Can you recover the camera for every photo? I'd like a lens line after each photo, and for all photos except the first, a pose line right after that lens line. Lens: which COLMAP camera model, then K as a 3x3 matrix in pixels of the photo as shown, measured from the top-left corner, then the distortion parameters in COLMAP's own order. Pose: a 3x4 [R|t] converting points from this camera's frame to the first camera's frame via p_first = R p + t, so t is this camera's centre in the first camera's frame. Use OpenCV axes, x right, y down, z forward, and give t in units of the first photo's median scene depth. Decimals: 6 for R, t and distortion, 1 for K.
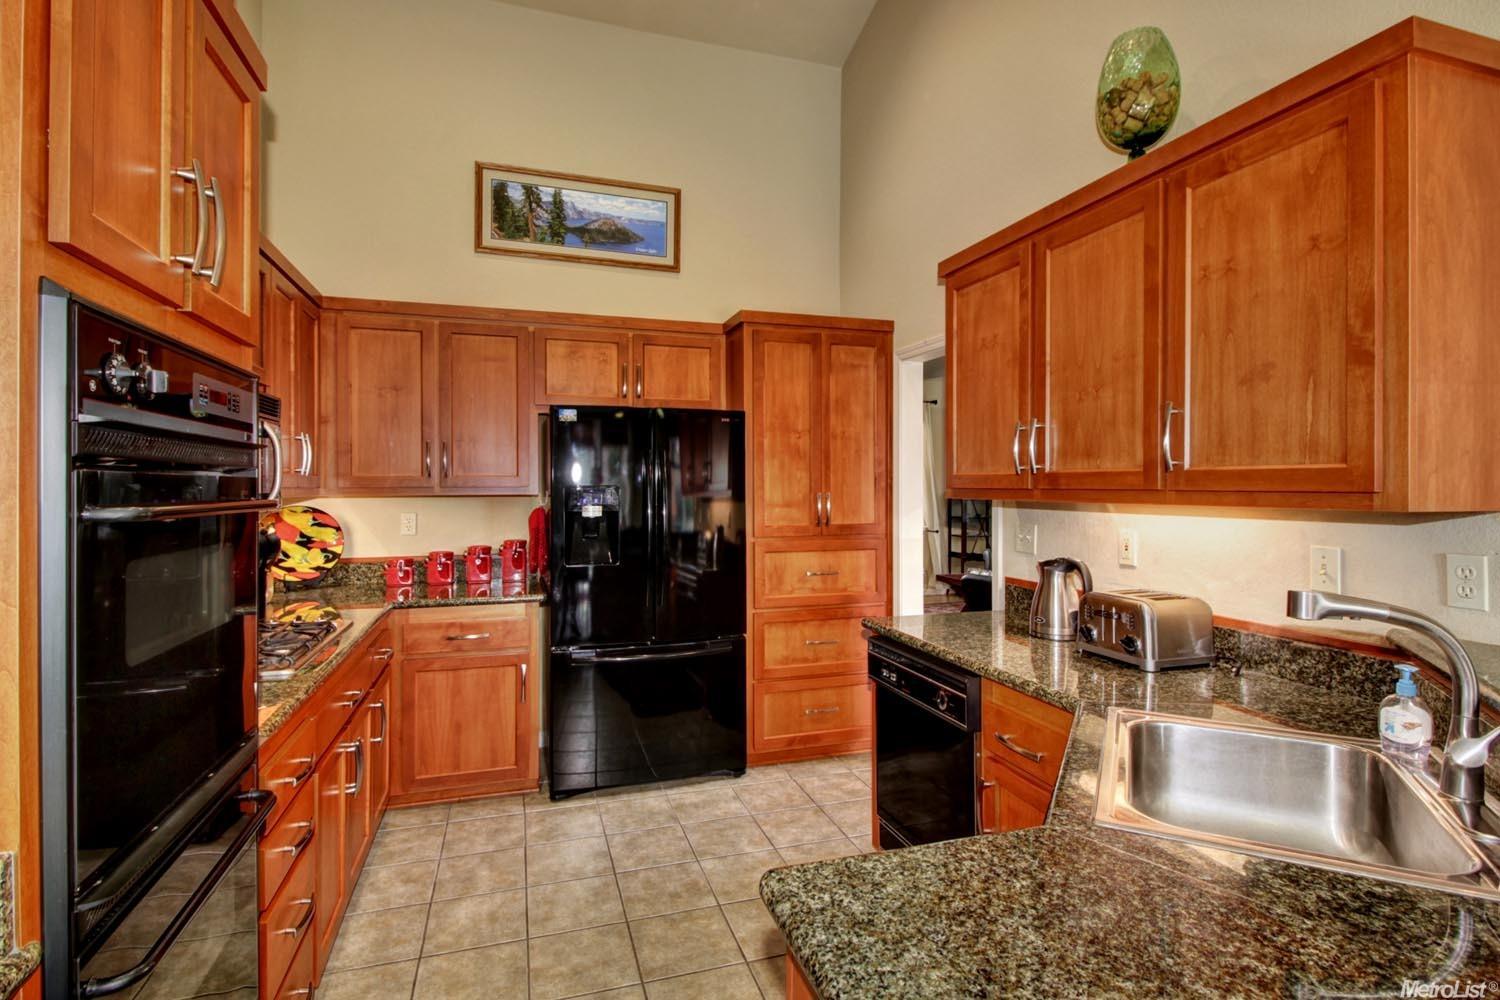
lens RADIAL K [[749.1, 0, 790.4], [0, 749.1, 480.2], [0, 0, 1]] dist [0.002526, -0.000409]
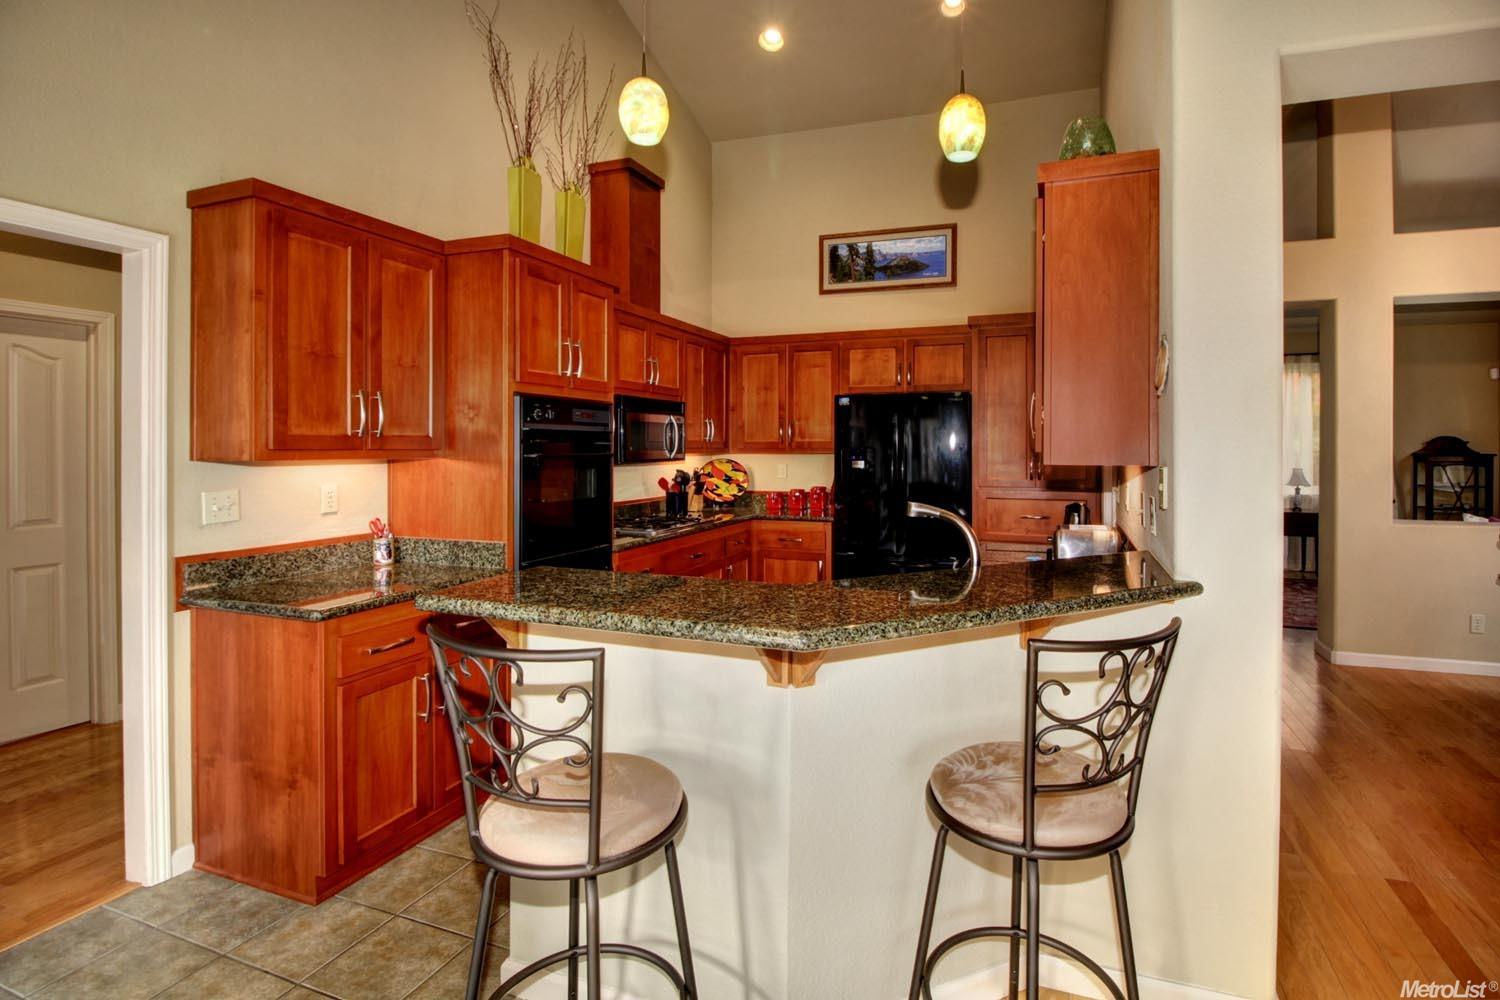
lens RADIAL K [[765.2, 0, 834.4], [0, 765.2, 442.7], [0, 0, 1]] dist [-0.026558, -0.000706]
pose [[0.793806, -0.001675, -0.608169, 0.568785], [0.003244, 0.999994, 0.001481, -0.004216], [0.608163, -0.003149, 0.793806, -0.228751]]
